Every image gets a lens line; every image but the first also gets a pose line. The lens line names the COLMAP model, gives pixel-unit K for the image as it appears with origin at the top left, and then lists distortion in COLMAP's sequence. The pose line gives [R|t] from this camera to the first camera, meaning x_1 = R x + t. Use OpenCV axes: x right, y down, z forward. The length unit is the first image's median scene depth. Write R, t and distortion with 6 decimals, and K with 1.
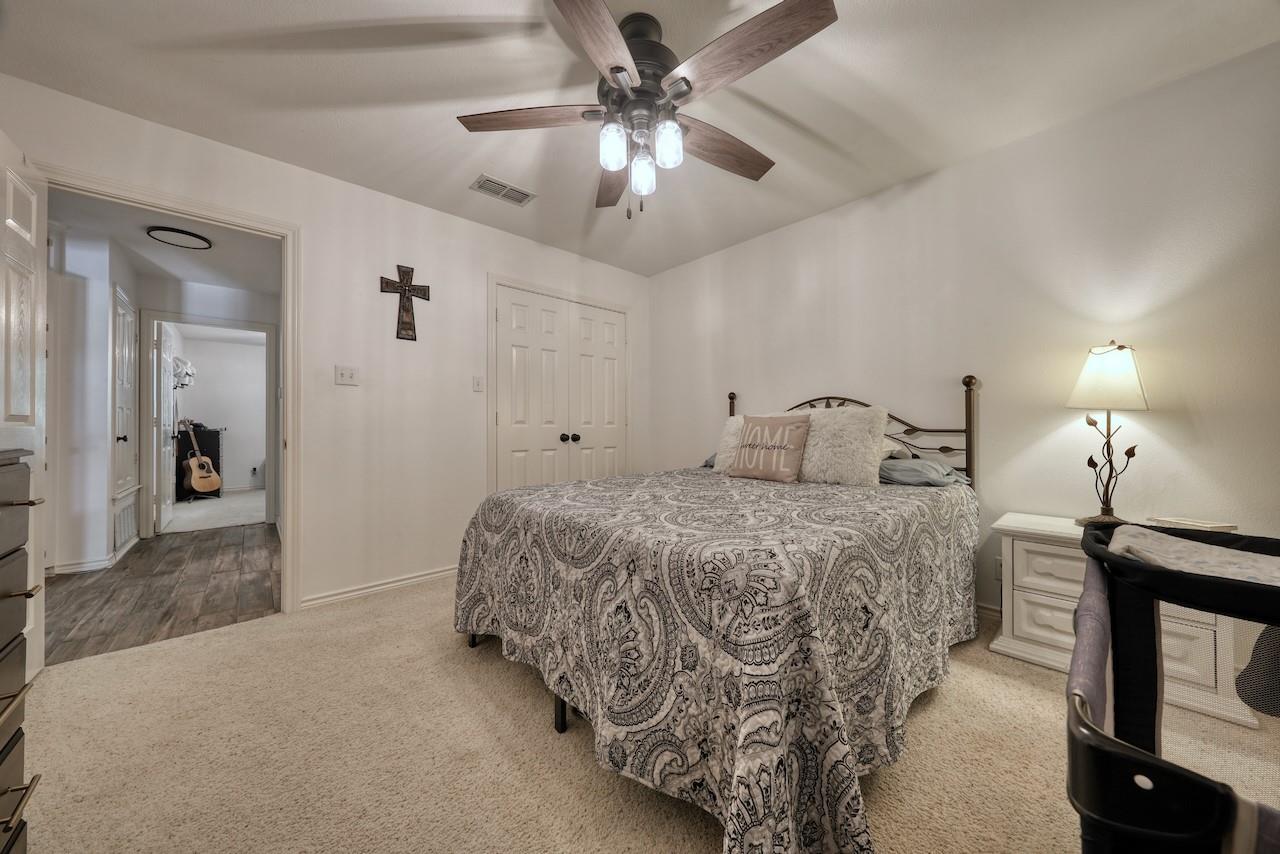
lens RADIAL K [[411.7, 0, 649.4], [0, 411.7, 425.0], [0, 0, 1]] dist [-0.000197, -0.000007]
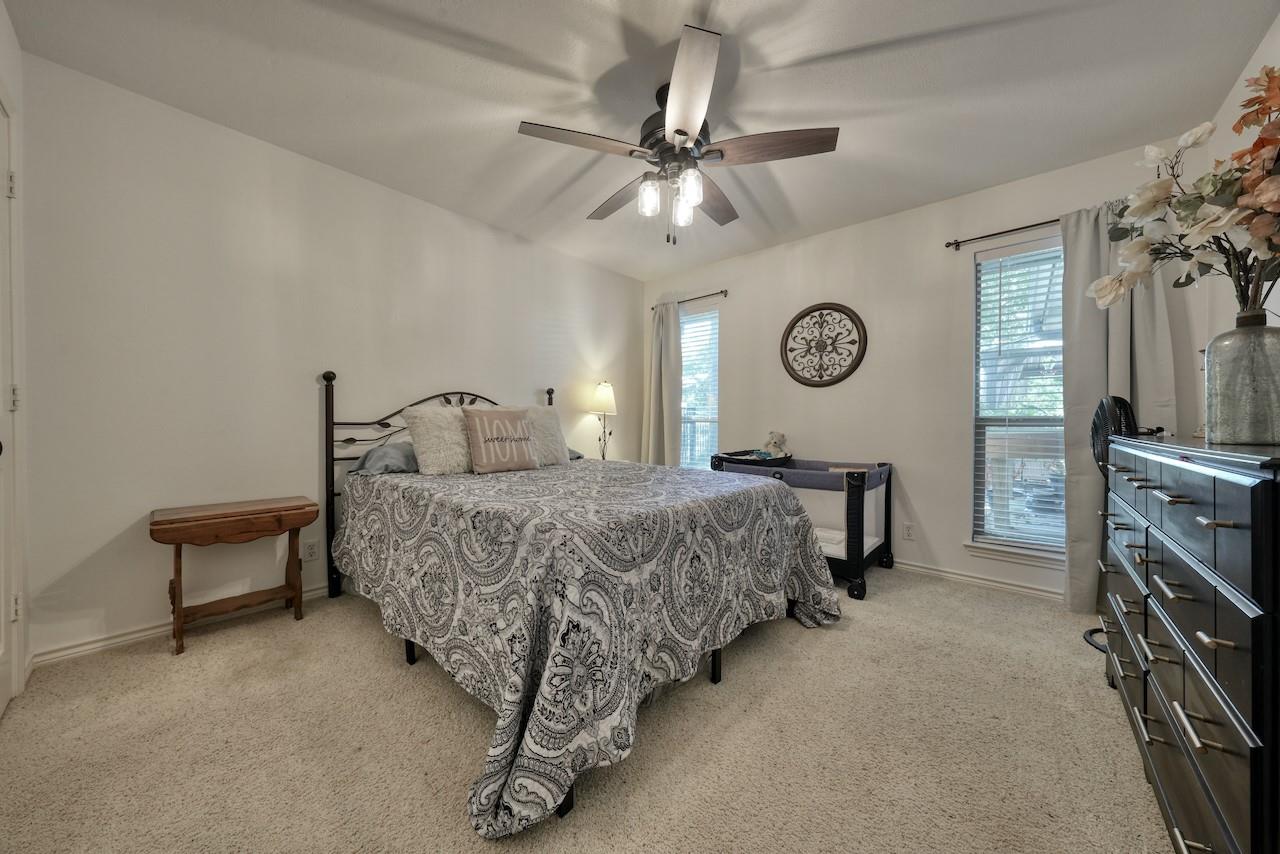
lens RADIAL K [[411.7, 0, 649.4], [0, 411.7, 425.0], [0, 0, 1]] dist [-0.000197, -0.000007]
pose [[-0.141097, -0.000072, 0.989996, -1.081081], [-0.006579, 0.999978, -0.000865, 0.021727], [-0.989974, -0.006635, -0.141095, 1.074981]]
